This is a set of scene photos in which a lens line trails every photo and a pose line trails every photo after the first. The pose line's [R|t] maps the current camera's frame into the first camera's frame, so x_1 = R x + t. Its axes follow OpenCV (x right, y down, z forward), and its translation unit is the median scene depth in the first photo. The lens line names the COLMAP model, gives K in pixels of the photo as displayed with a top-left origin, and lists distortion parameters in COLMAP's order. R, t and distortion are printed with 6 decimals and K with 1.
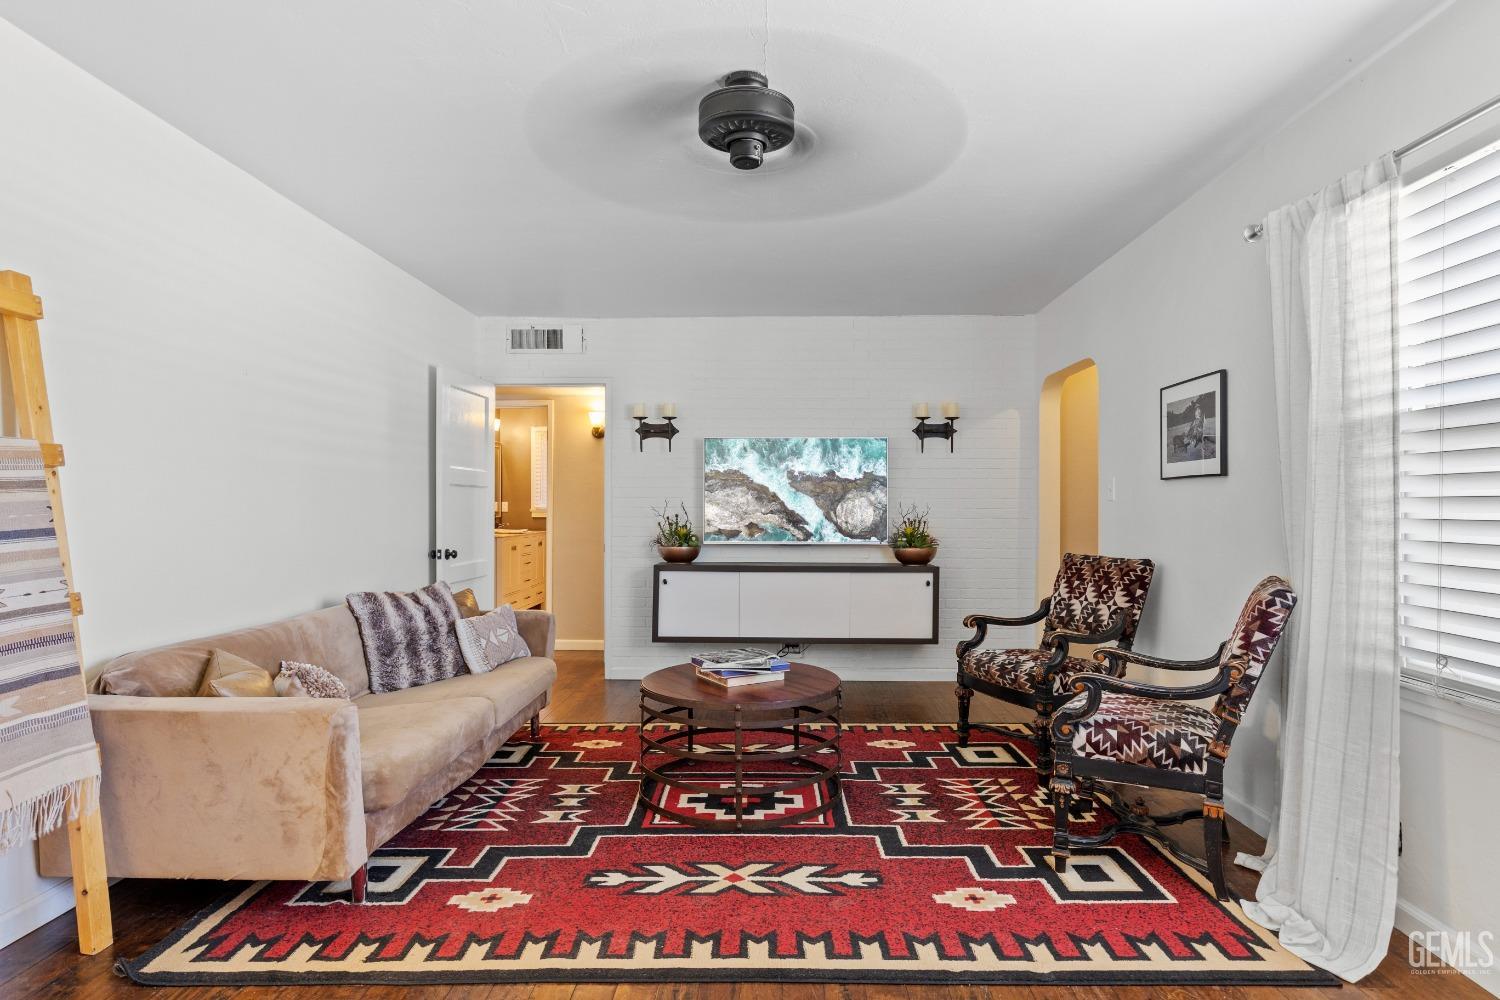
lens RADIAL K [[814.1, 0, 736.3], [0, 814.1, 495.9], [0, 0, 1]] dist [0.004550, -0.002051]
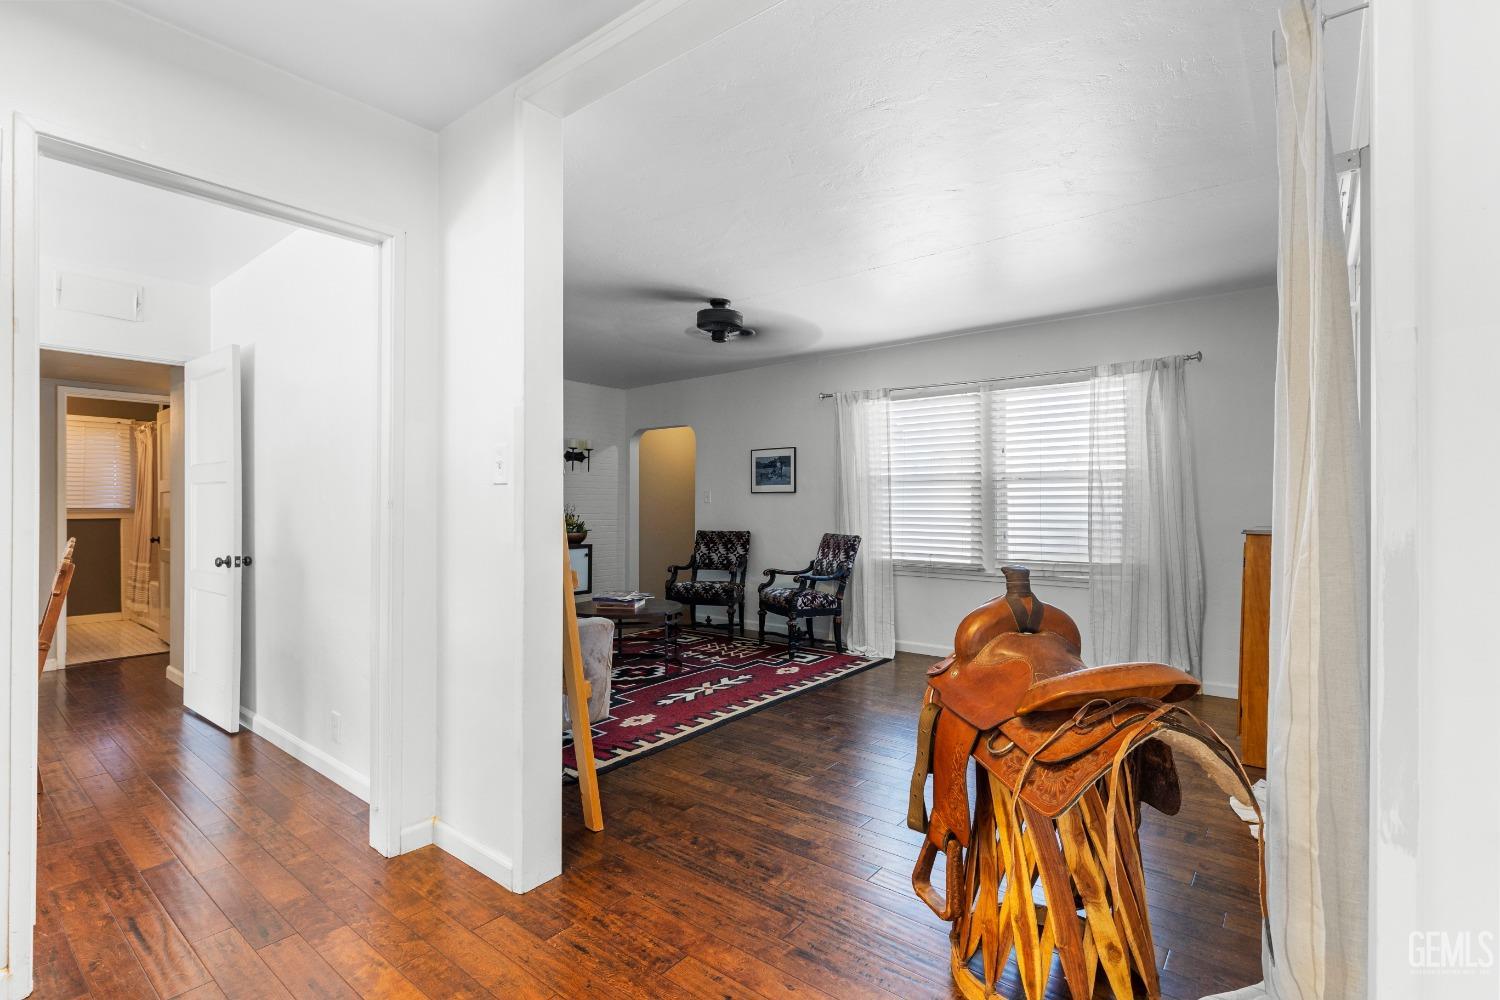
lens RADIAL K [[704.2, 0, 748.9], [0, 704.2, 498.2], [0, 0, 1]] dist [0.001284, -0.000765]
pose [[0.607612, 0.007384, 0.794200, -1.331669], [-0.009300, 0.999954, -0.002182, -0.004042], [-0.794180, -0.006061, 0.607653, -0.150035]]
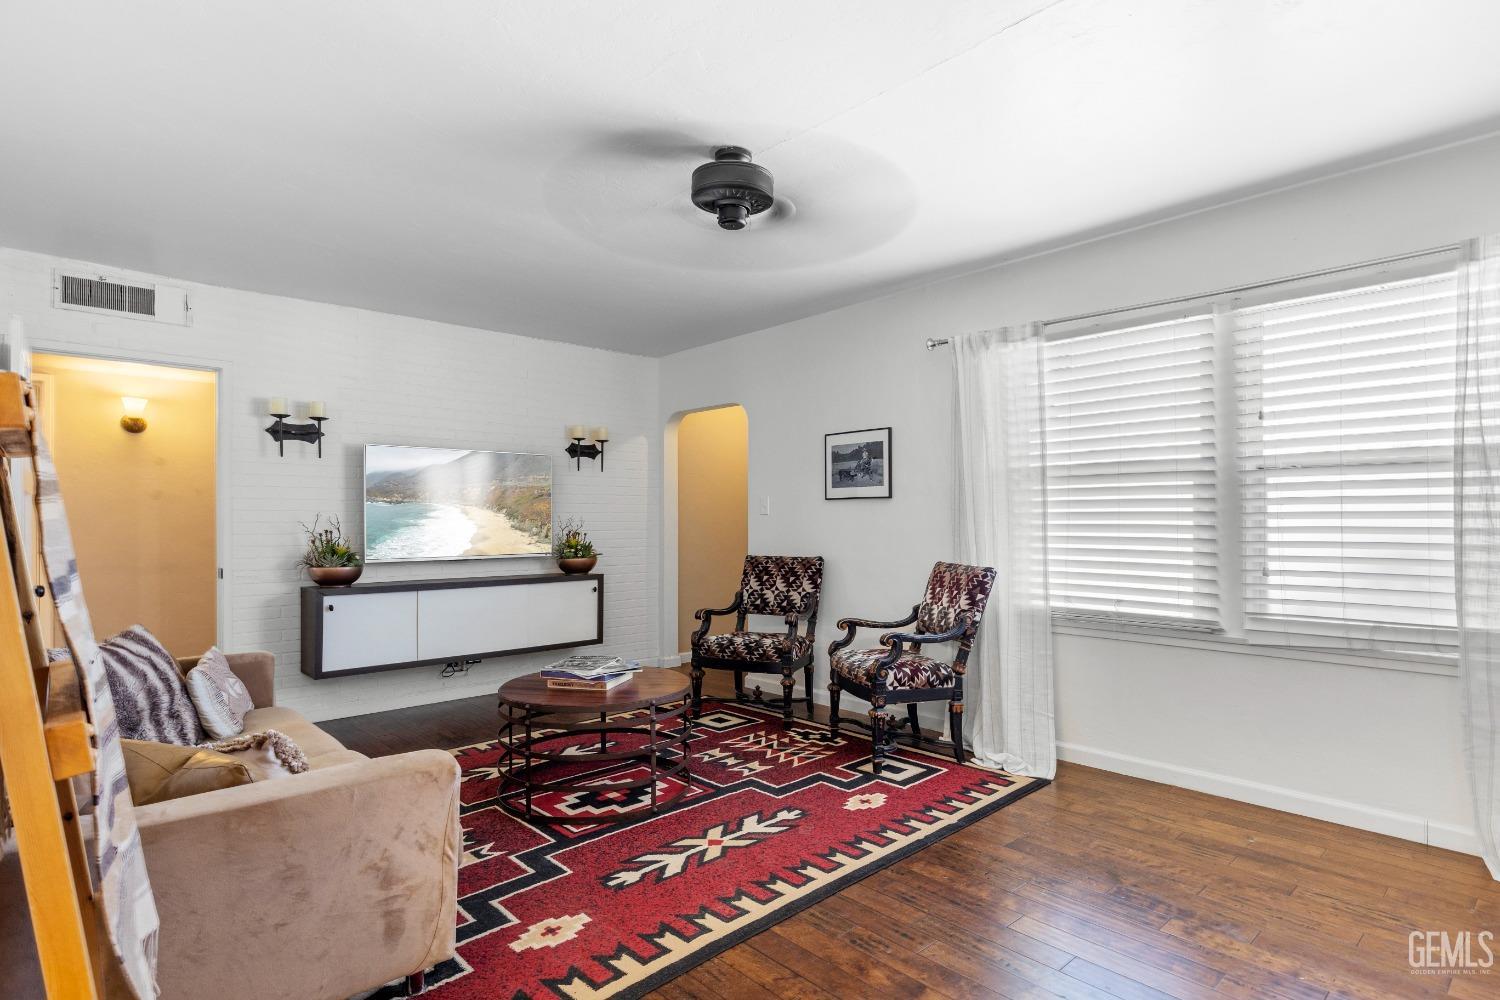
lens RADIAL K [[790.7, 0, 760.0], [0, 790.7, 510.5], [0, 0, 1]] dist [0.002329, 0.000556]
pose [[0.709834, 0.004462, 0.704355, -0.737459], [-0.004385, 0.999989, -0.001915, 0.002661], [-0.704356, -0.001729, 0.709845, 0.161994]]
